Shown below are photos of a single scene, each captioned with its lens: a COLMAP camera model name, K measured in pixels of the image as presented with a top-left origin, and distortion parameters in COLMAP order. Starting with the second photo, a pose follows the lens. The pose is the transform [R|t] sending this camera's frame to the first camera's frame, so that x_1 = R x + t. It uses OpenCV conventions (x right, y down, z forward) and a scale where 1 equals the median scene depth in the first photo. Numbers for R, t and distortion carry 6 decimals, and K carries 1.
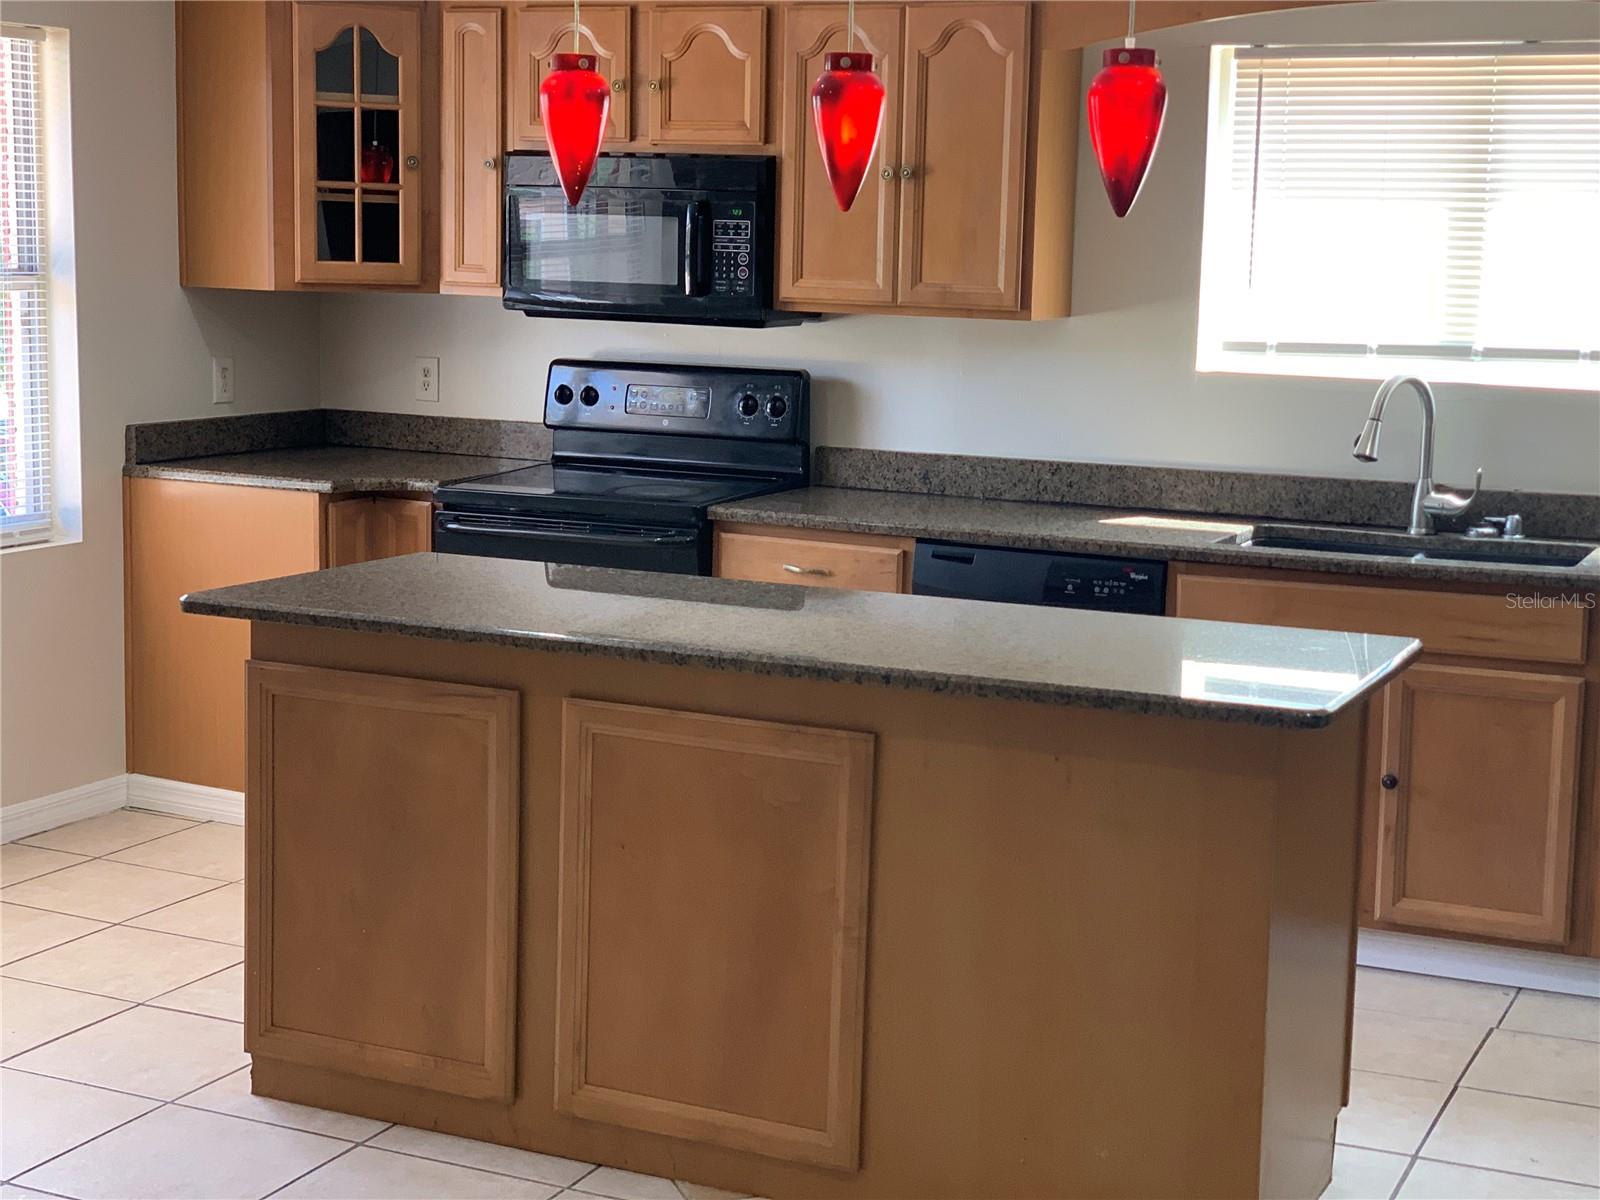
lens RADIAL K [[2413.0, 0, 786.5], [0, 2413.0, 592.6], [0, 0, 1]] dist [0.045366, 0.000000]
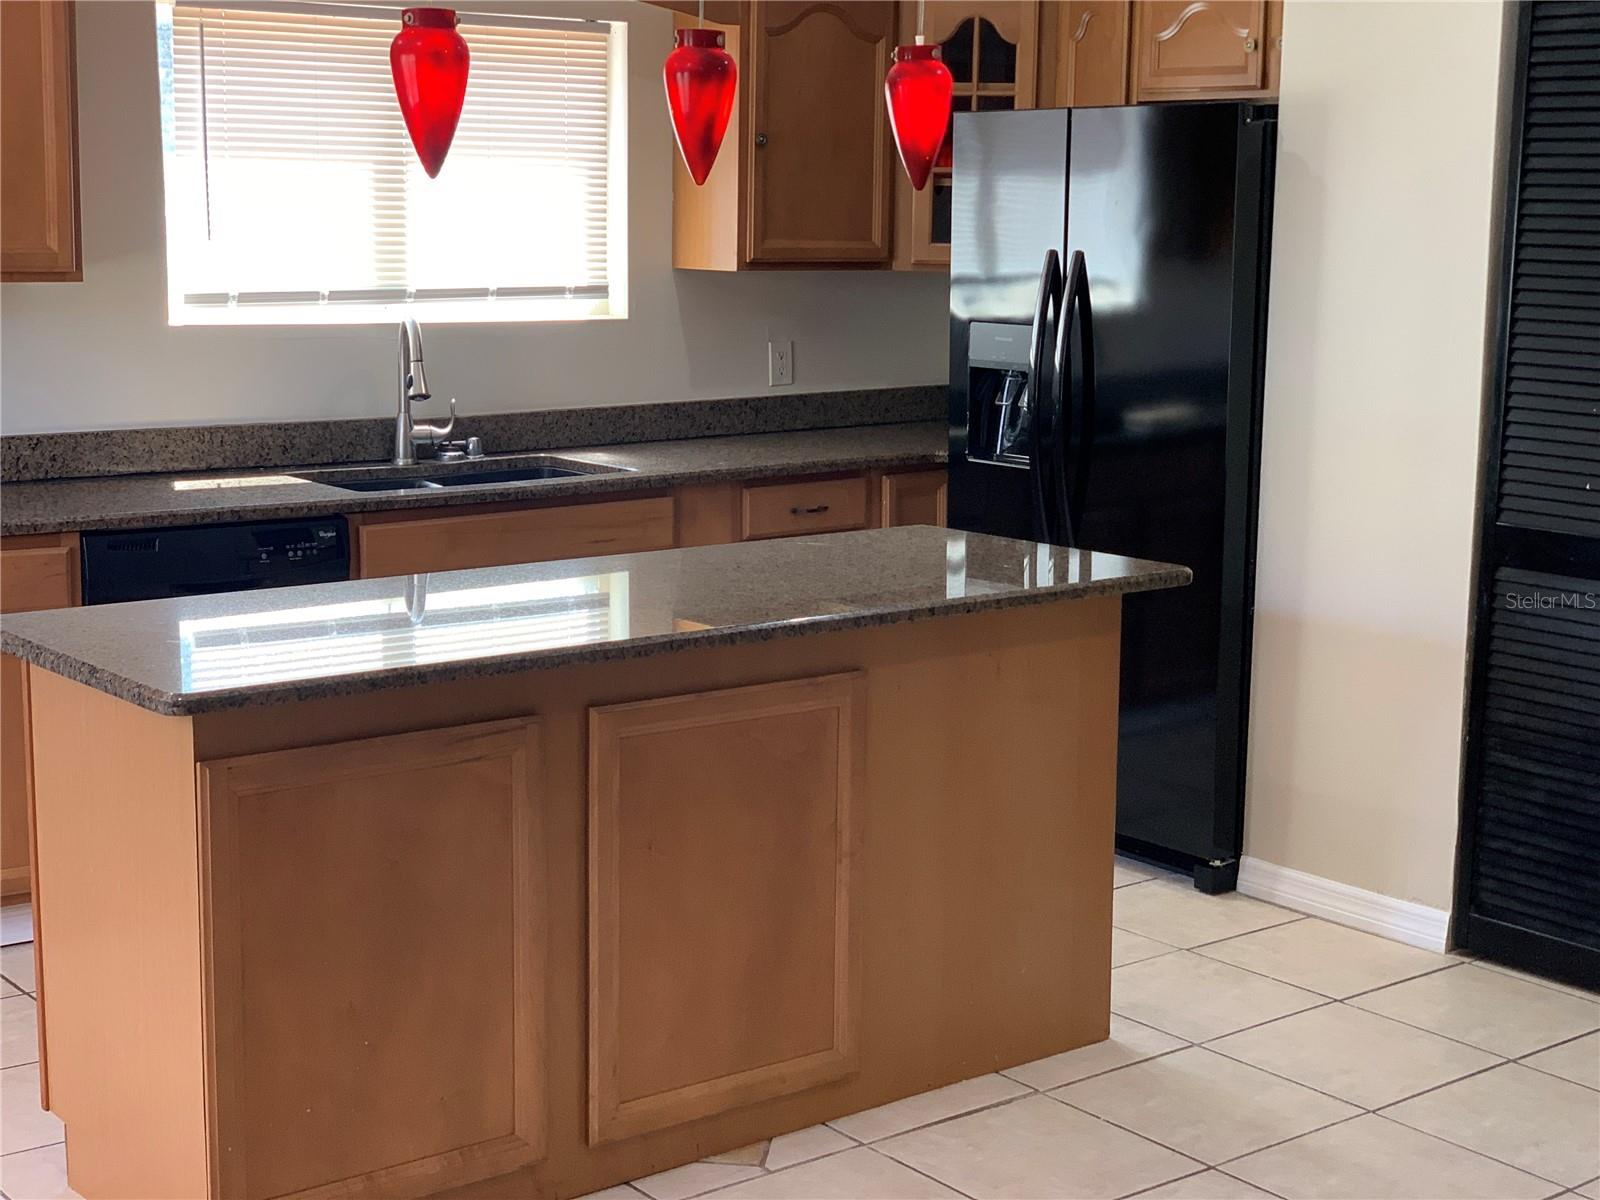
lens RADIAL K [[2413.0, 0, 786.2], [0, 2413.0, 603.8], [0, 0, 1]] dist [0.045366, 0.000000]
pose [[0.427653, -0.163194, 0.889090, -0.640336], [0.124111, 0.984854, 0.121074, -0.072666], [-0.895382, 0.058568, 0.441430, 0.373289]]
